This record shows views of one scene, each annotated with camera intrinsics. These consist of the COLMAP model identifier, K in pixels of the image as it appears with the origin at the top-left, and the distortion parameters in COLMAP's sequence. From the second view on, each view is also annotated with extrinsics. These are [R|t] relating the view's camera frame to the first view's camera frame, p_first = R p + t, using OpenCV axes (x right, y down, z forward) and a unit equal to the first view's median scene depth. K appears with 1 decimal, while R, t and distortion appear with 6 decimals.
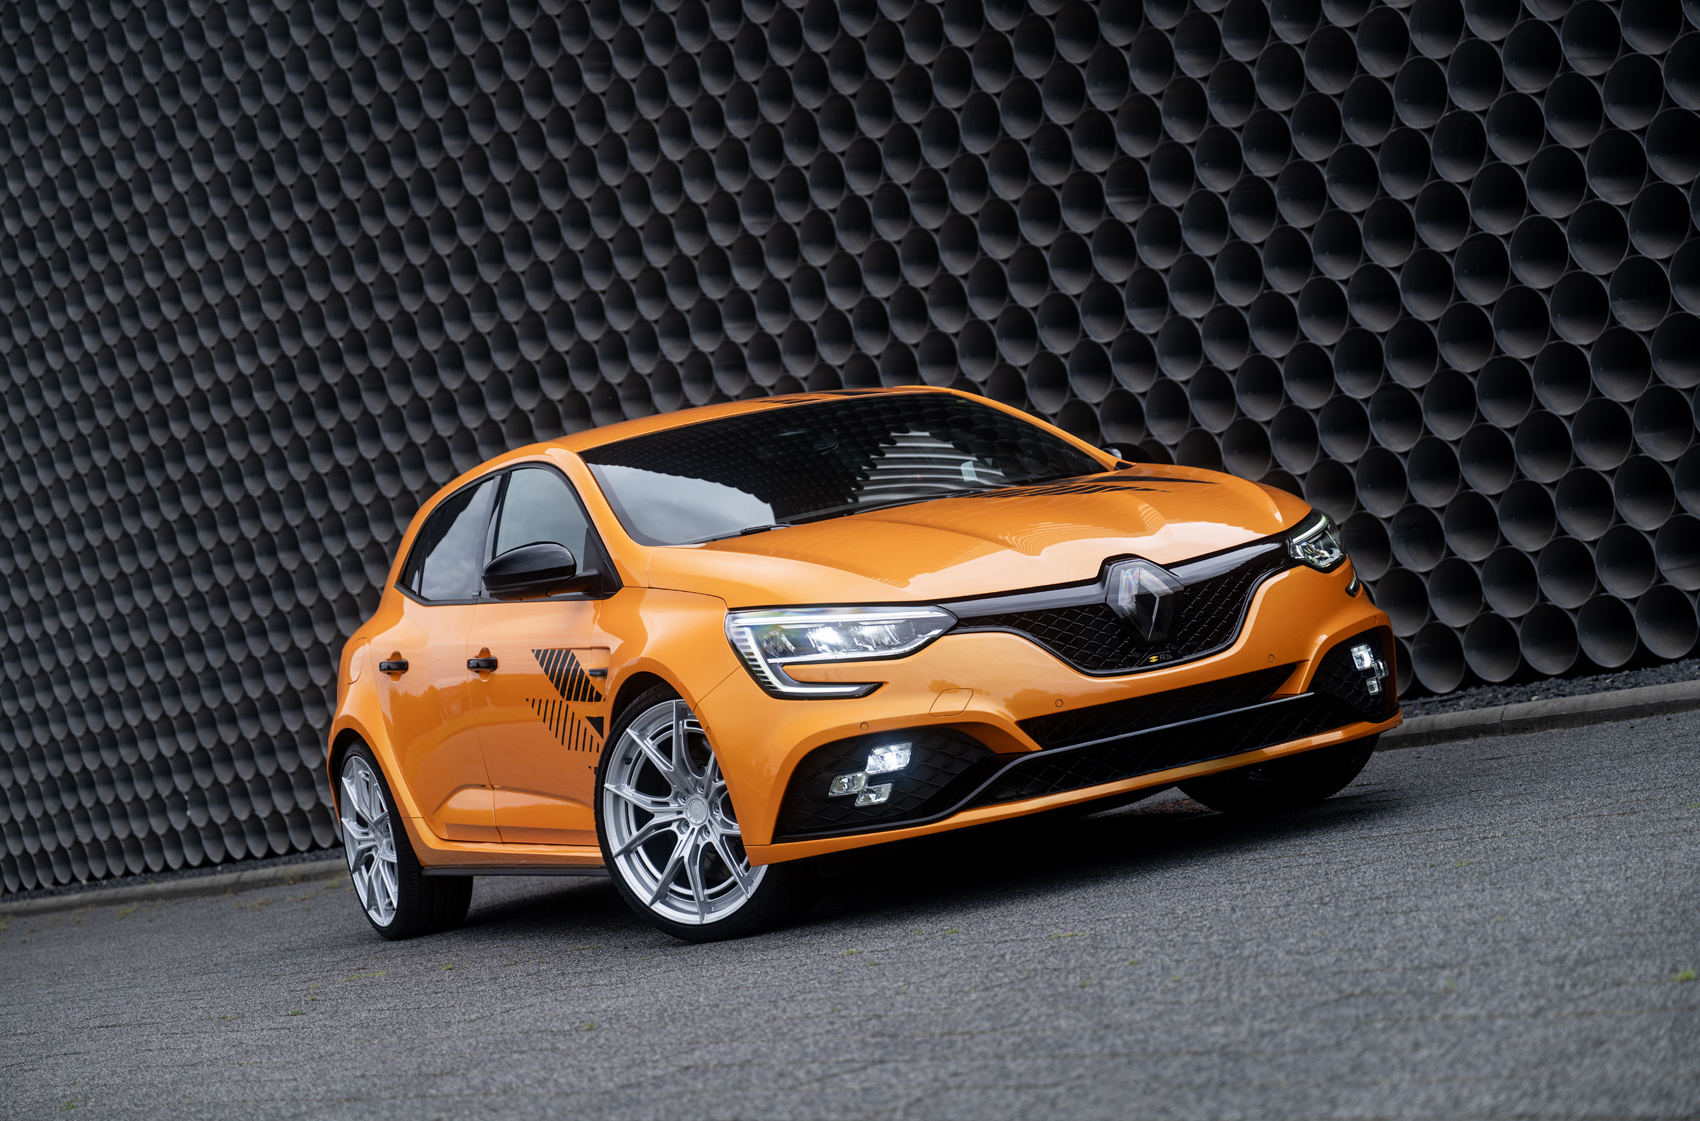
lens RADIAL K [[3402.1, 0, 850.0], [0, 3402.1, 560.5], [0, 0, 1]] dist [-0.020735, 0.252381]
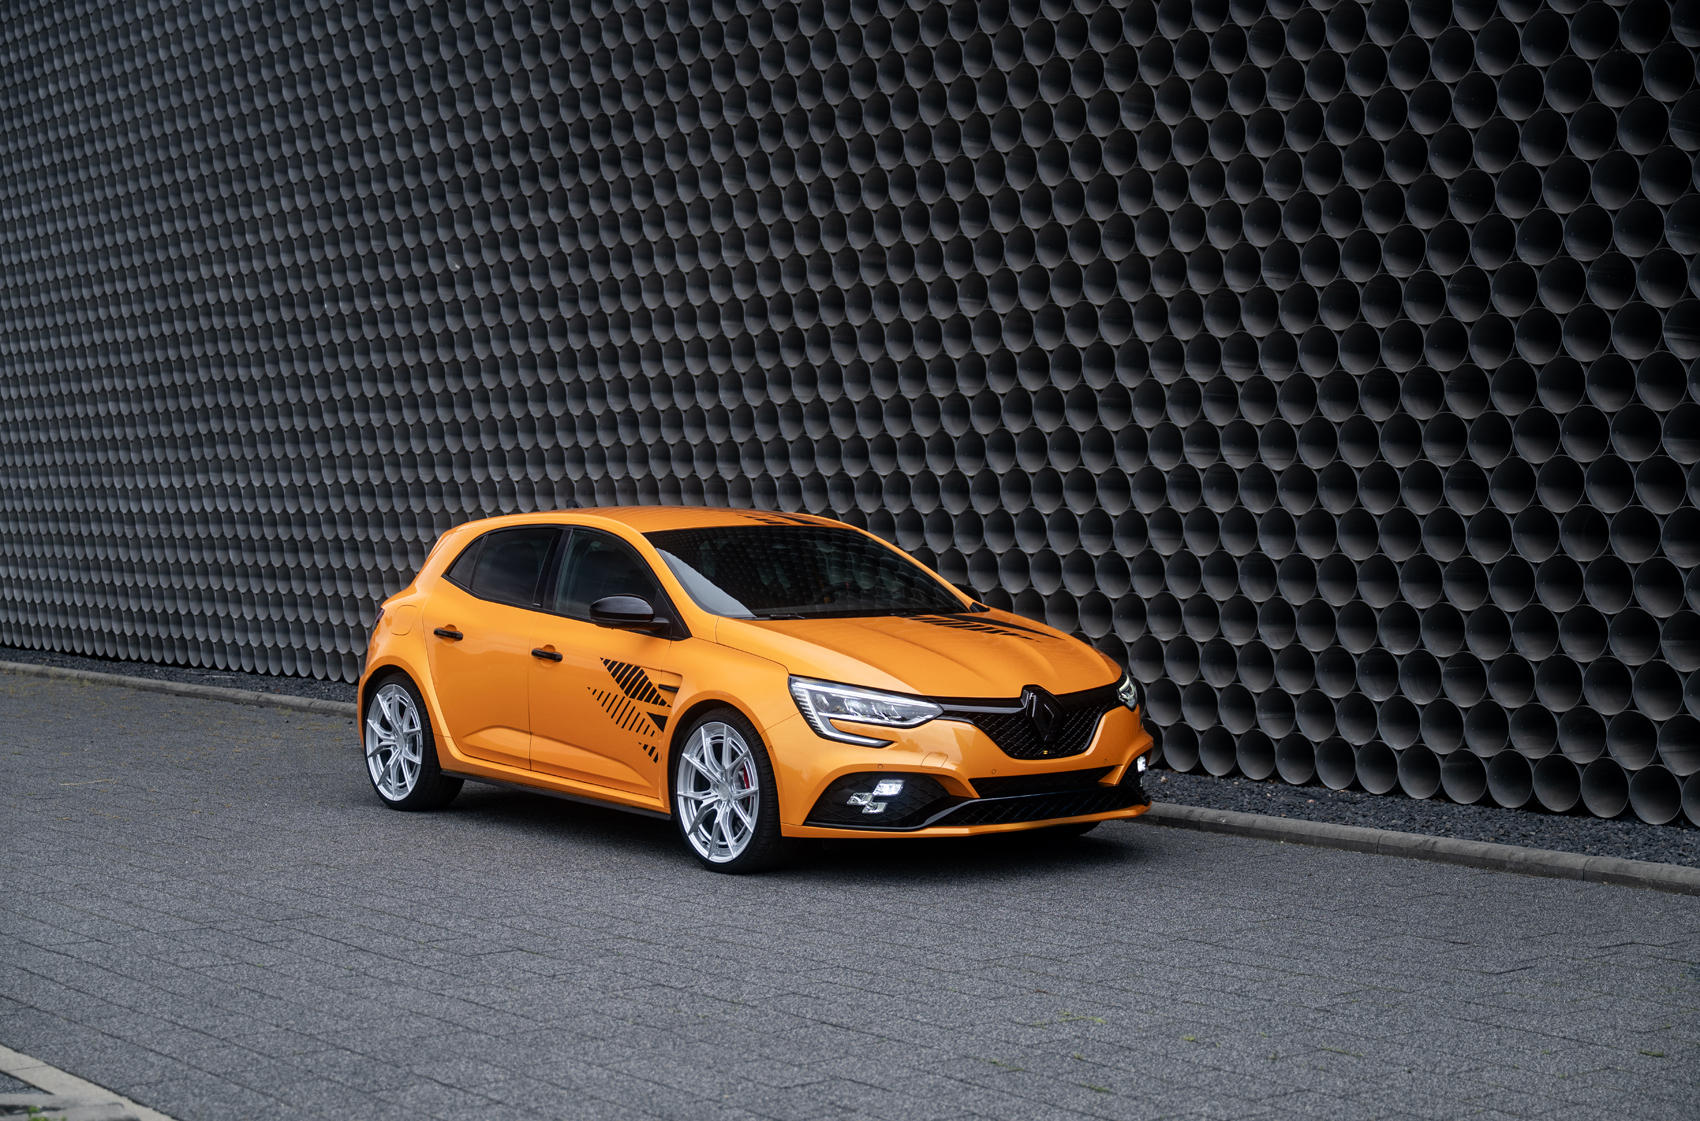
lens RADIAL K [[2677.4, 0, 850.0], [0, 2677.4, 560.5], [0, 0, 1]] dist [-0.020359, 0.050657]
pose [[0.956038, 0.180638, 0.230999, -0.307151], [-0.186589, 0.982430, 0.003991, -0.048375], [-0.226219, -0.046918, 0.972946, -0.232624]]
